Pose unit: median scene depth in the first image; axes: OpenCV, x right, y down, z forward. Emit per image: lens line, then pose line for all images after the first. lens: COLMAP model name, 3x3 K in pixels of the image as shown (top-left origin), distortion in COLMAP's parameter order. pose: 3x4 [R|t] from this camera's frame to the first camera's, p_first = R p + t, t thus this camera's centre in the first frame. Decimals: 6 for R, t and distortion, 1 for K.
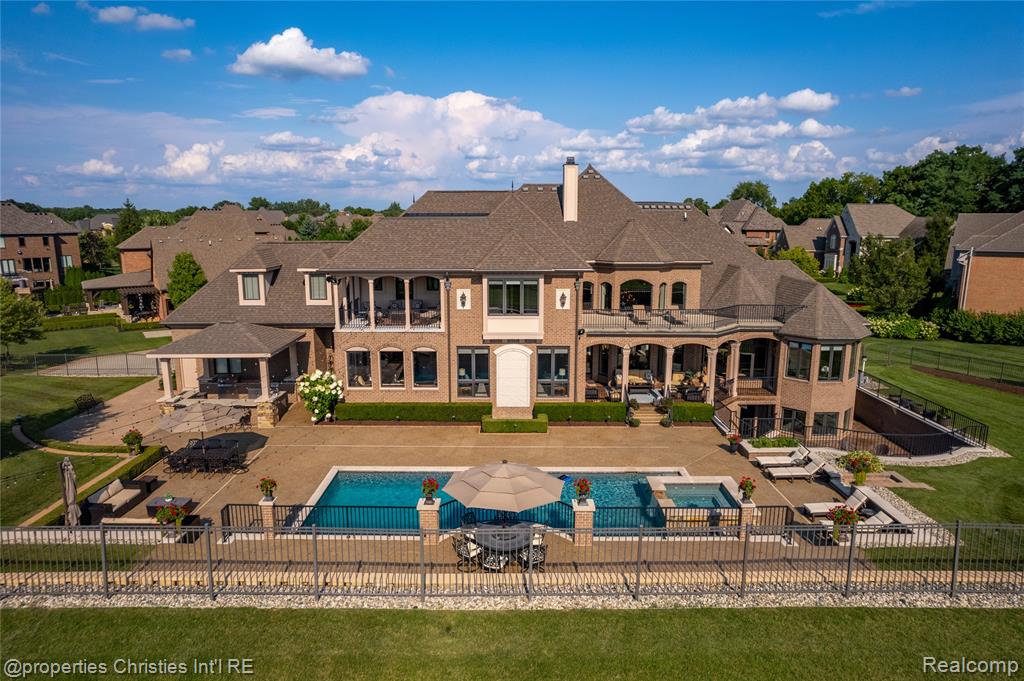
lens RADIAL K [[657.9, 0, 511.9], [0, 657.9, 353.2], [0, 0, 1]] dist [-0.033092, 0.019645]
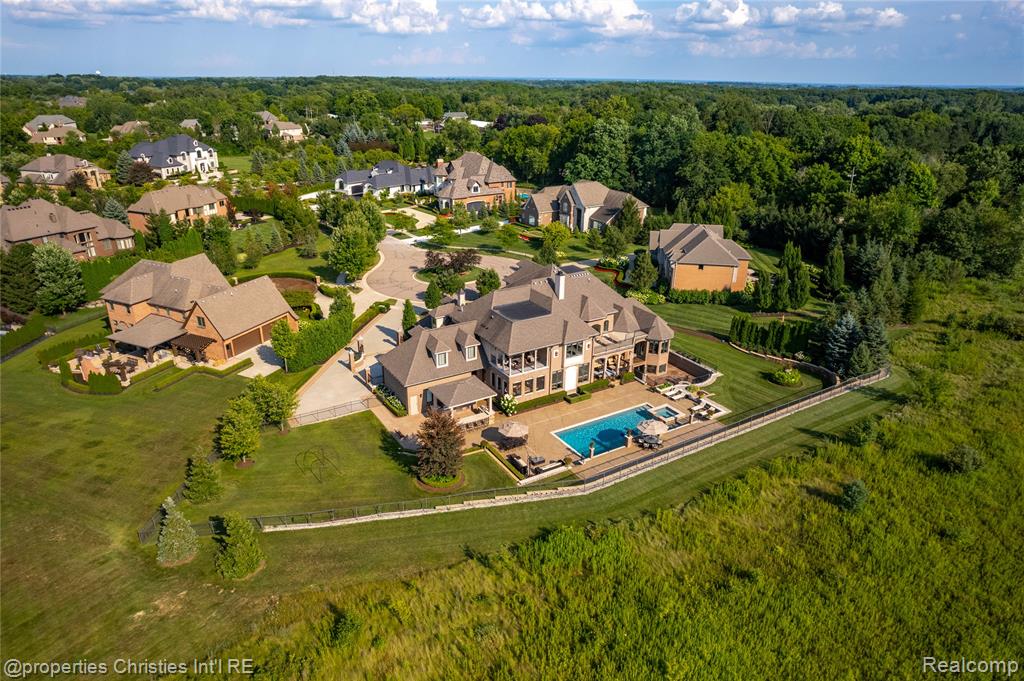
lens RADIAL K [[657.9, 0, 520.2], [0, 657.9, 353.6], [0, 0, 1]] dist [-0.033092, 0.019645]
pose [[0.849498, -0.201031, 0.487790, -1.349743], [0.095427, 0.967858, 0.232690, -0.649990], [-0.518889, -0.151122, 0.841378, -0.972706]]
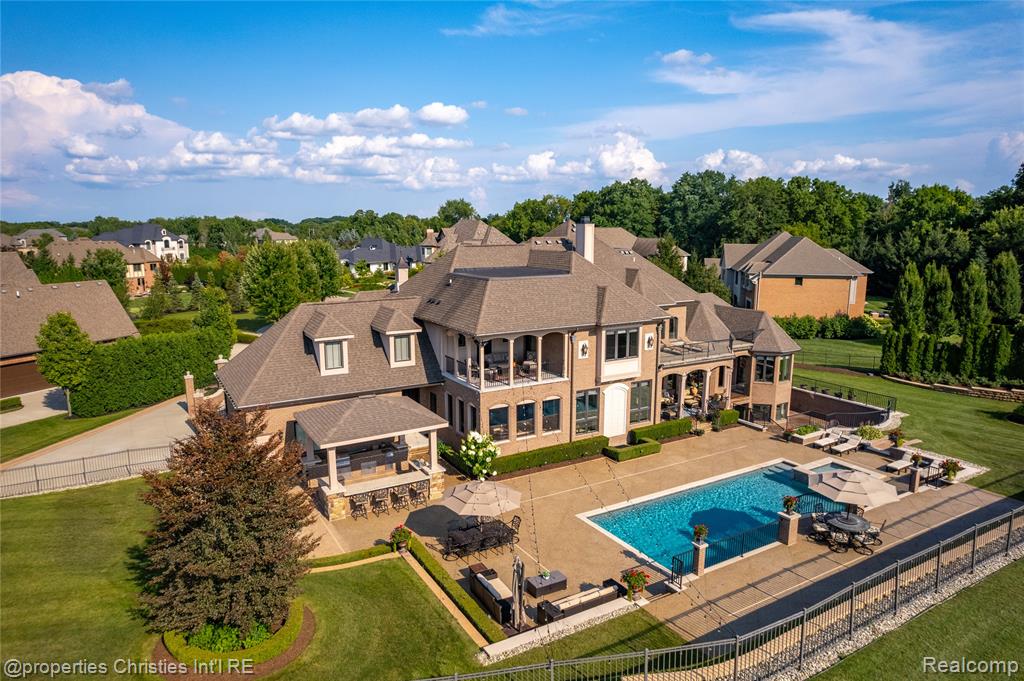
lens RADIAL K [[657.9, 0, 519.0], [0, 657.9, 343.1], [0, 0, 1]] dist [-0.033092, 0.019645]
pose [[0.858311, -0.093965, 0.504453, -0.727622], [0.105915, 0.994363, 0.005010, -0.108554], [-0.502080, 0.049129, 0.863425, 0.063463]]
